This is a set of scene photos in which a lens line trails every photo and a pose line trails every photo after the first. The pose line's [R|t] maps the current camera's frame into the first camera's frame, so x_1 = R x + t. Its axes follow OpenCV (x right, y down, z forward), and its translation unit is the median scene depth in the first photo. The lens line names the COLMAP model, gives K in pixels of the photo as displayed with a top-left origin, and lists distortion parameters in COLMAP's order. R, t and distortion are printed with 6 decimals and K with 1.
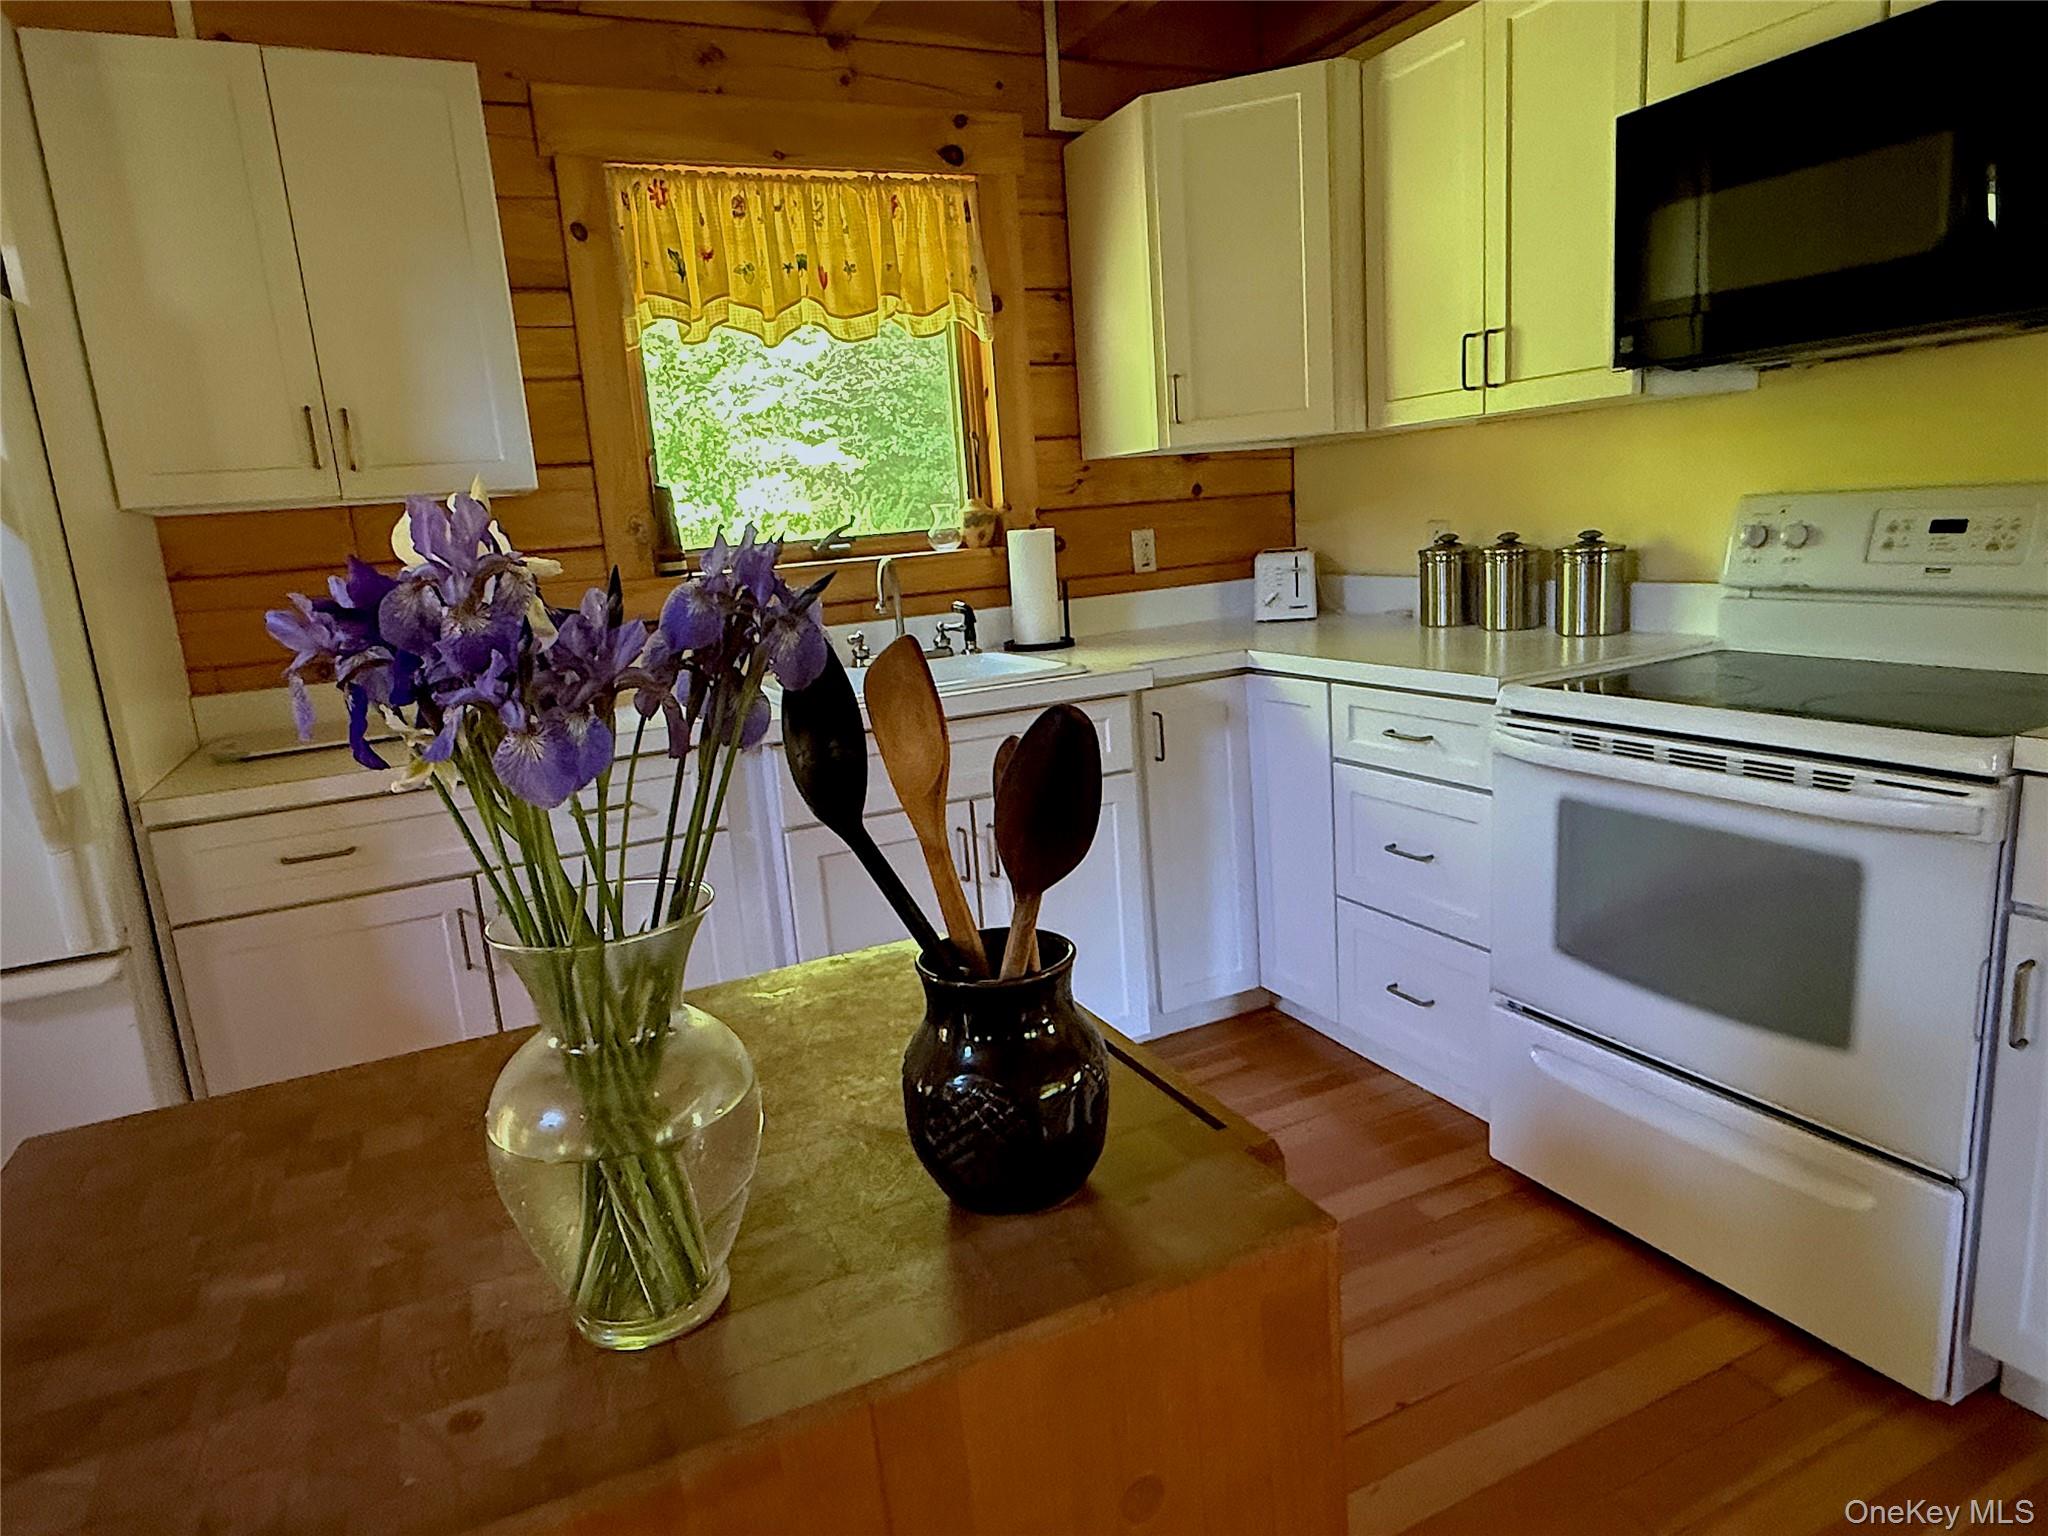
lens RADIAL K [[1246.8, 0, 1011.9], [0, 1246.8, 773.4], [0, 0, 1]] dist [0.007401, -0.004846]
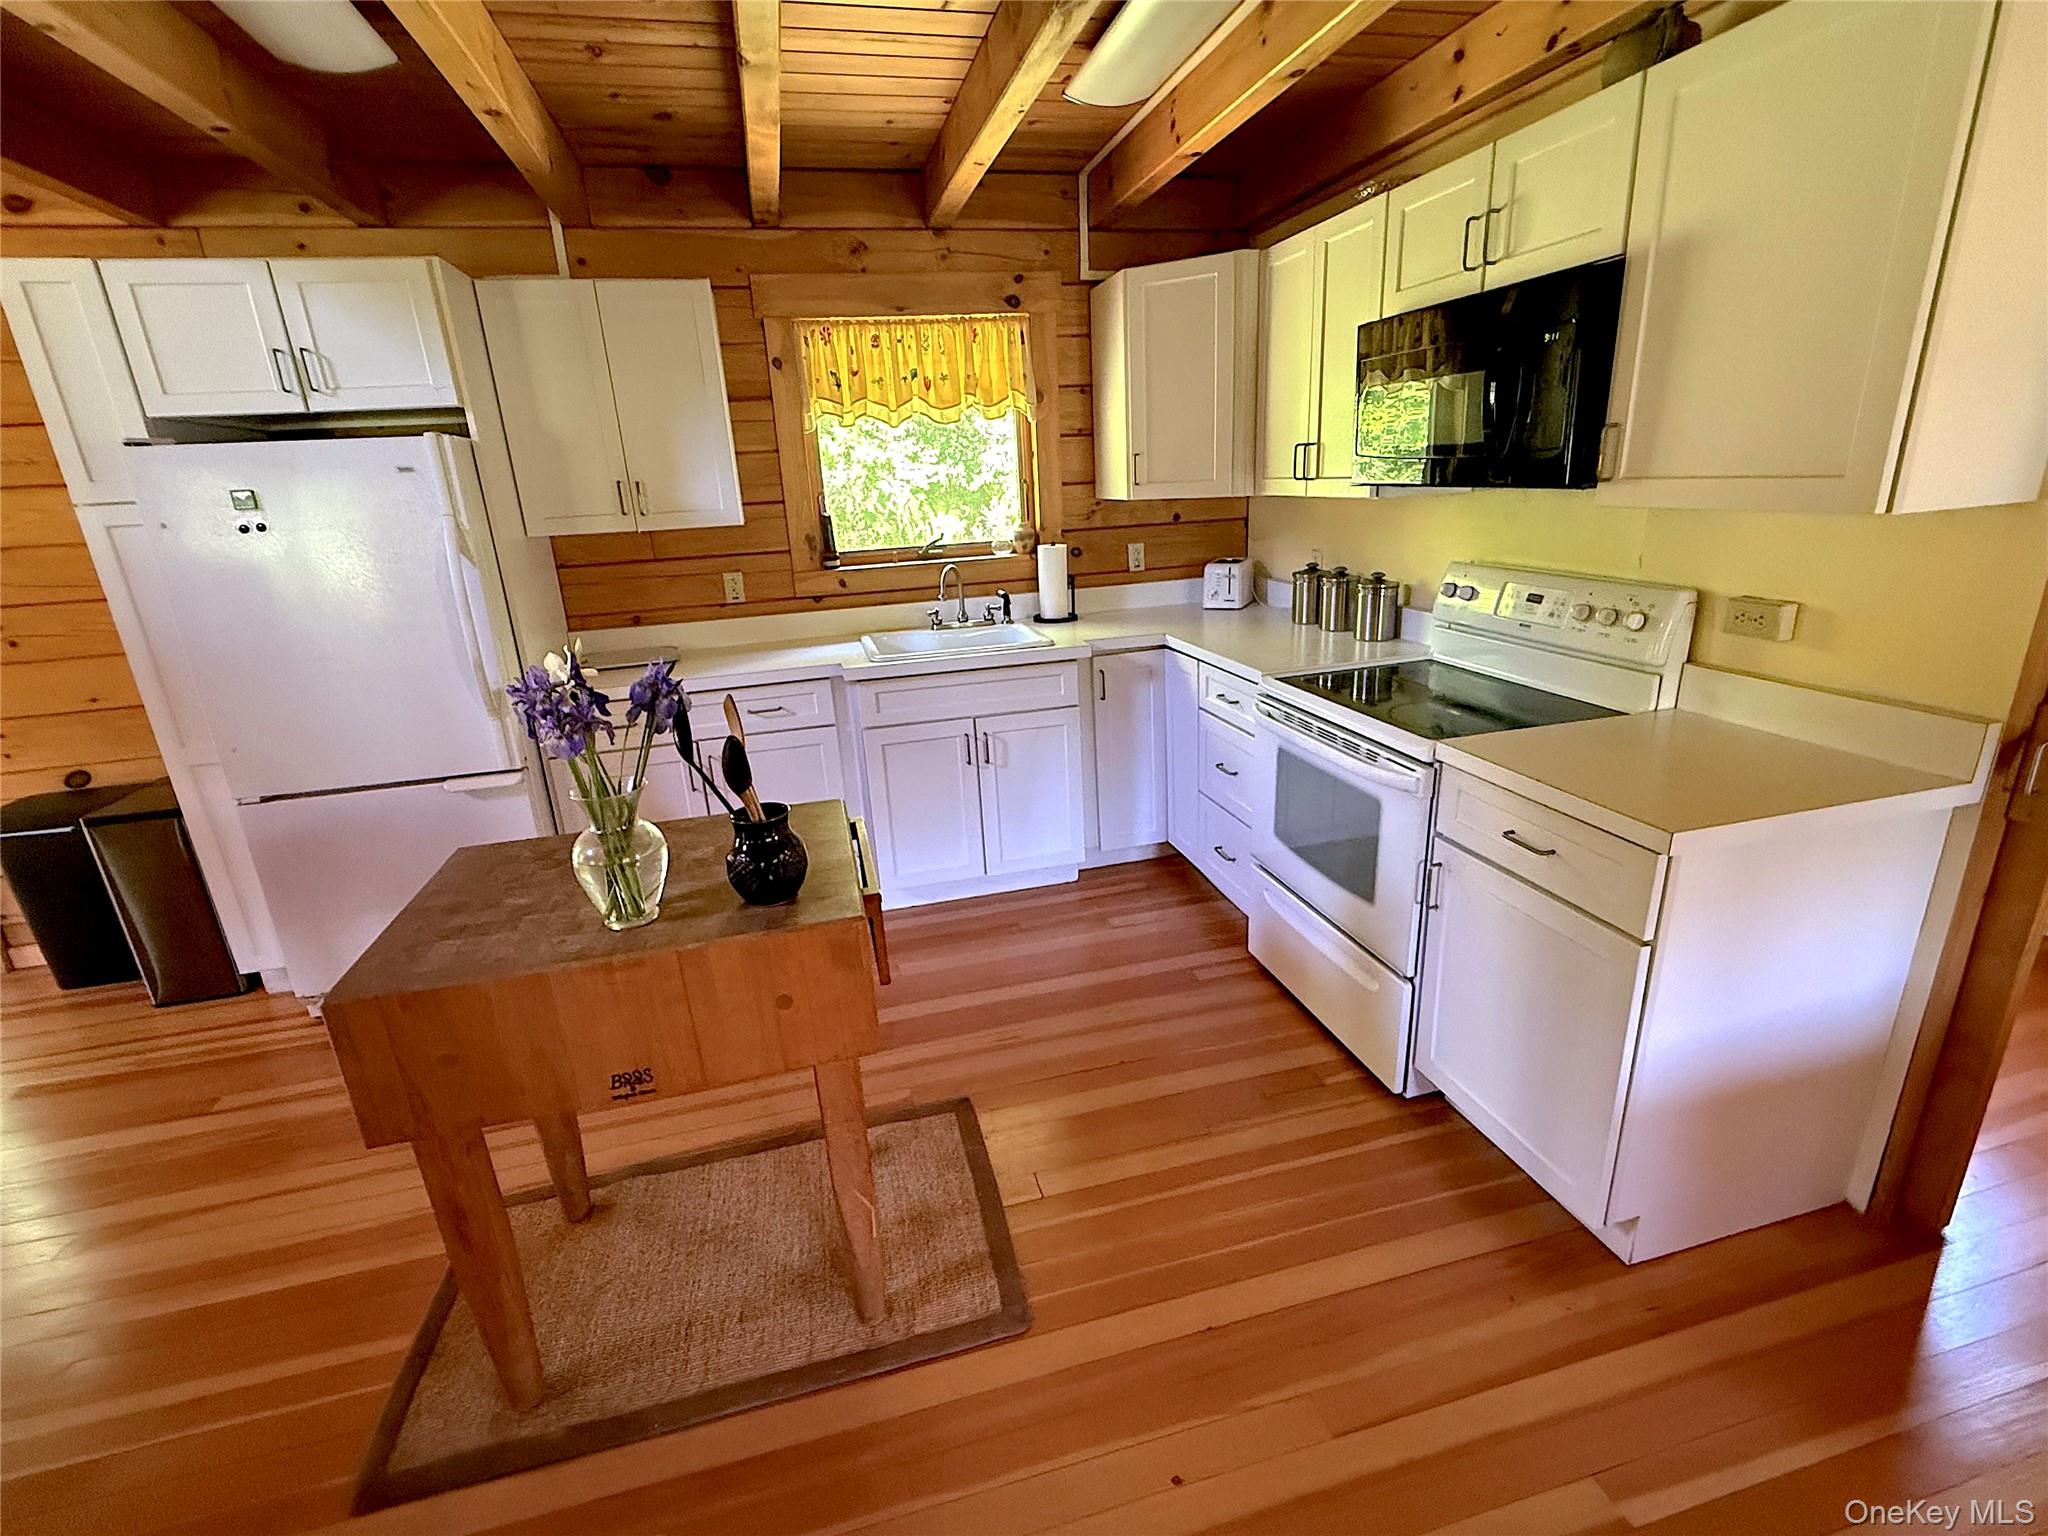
lens RADIAL K [[942.0, 0, 1026.6], [0, 942.0, 779.1], [0, 0, 1]] dist [0.003080, 0.000519]
pose [[0.981283, 0.083562, -0.173499, 0.244541], [-0.061271, 0.989608, 0.130084, -0.061982], [0.182566, -0.117018, 0.976205, -0.240743]]
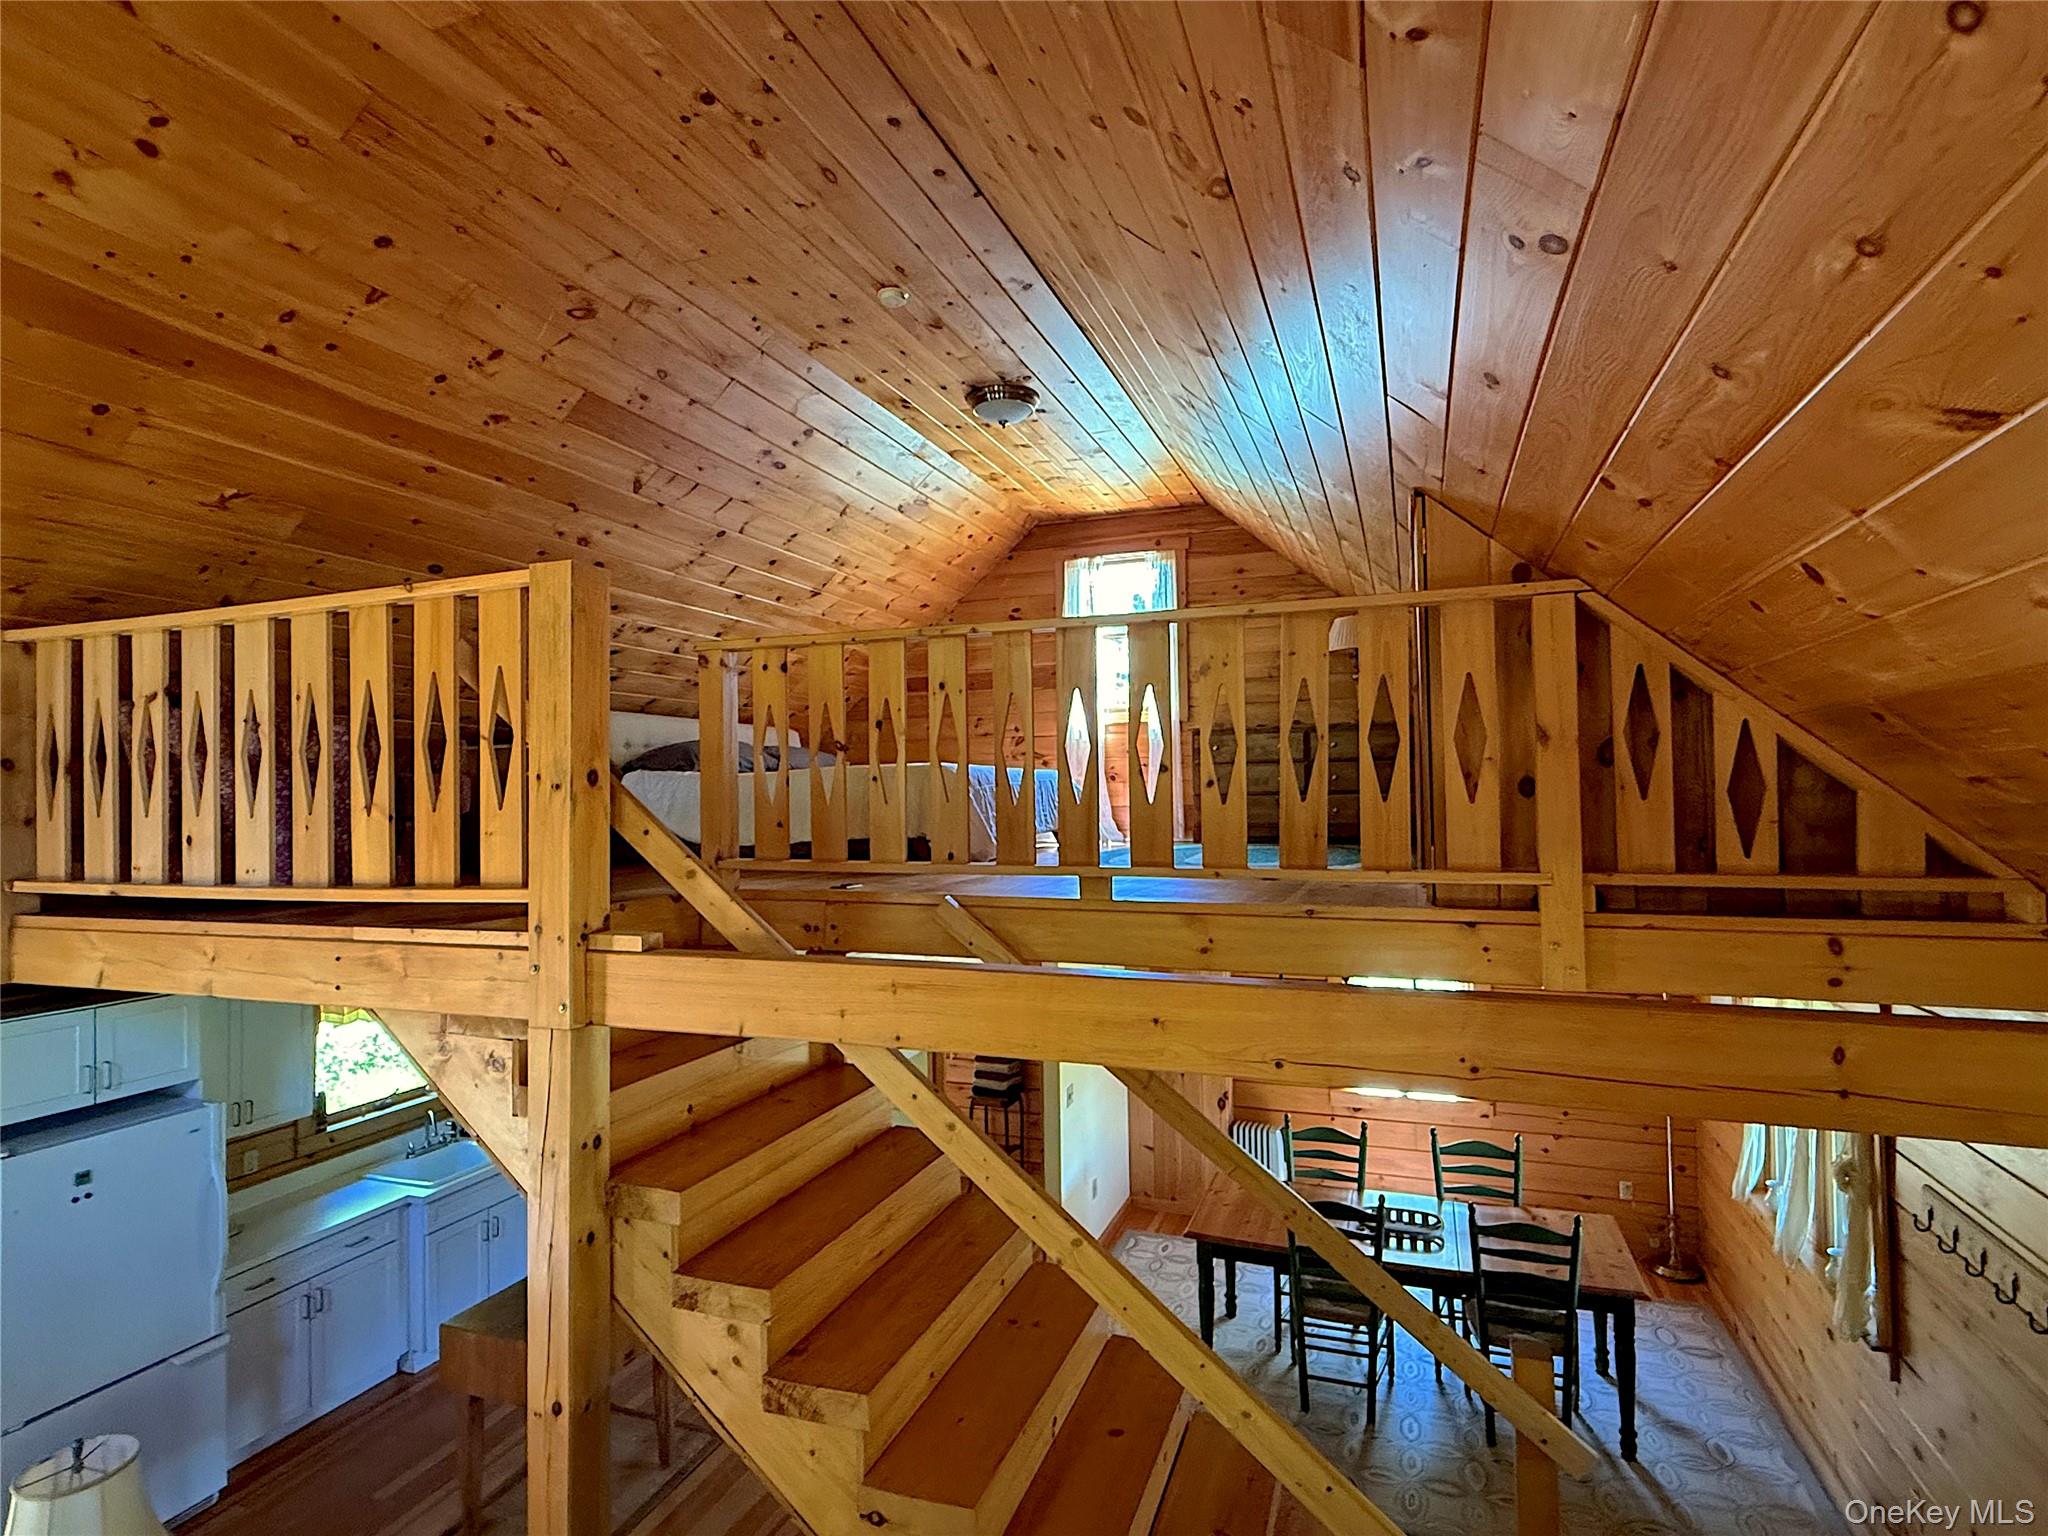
lens RADIAL K [[1050.7, 0, 1033.9], [0, 1050.7, 775.4], [0, 0, 1]] dist [0.005430, 0.000917]
pose [[0.708414, 0.074699, 0.701833, -0.798186], [0.112748, 0.969637, -0.217008, -0.236075], [-0.696734, 0.232861, 0.678482, -1.472233]]
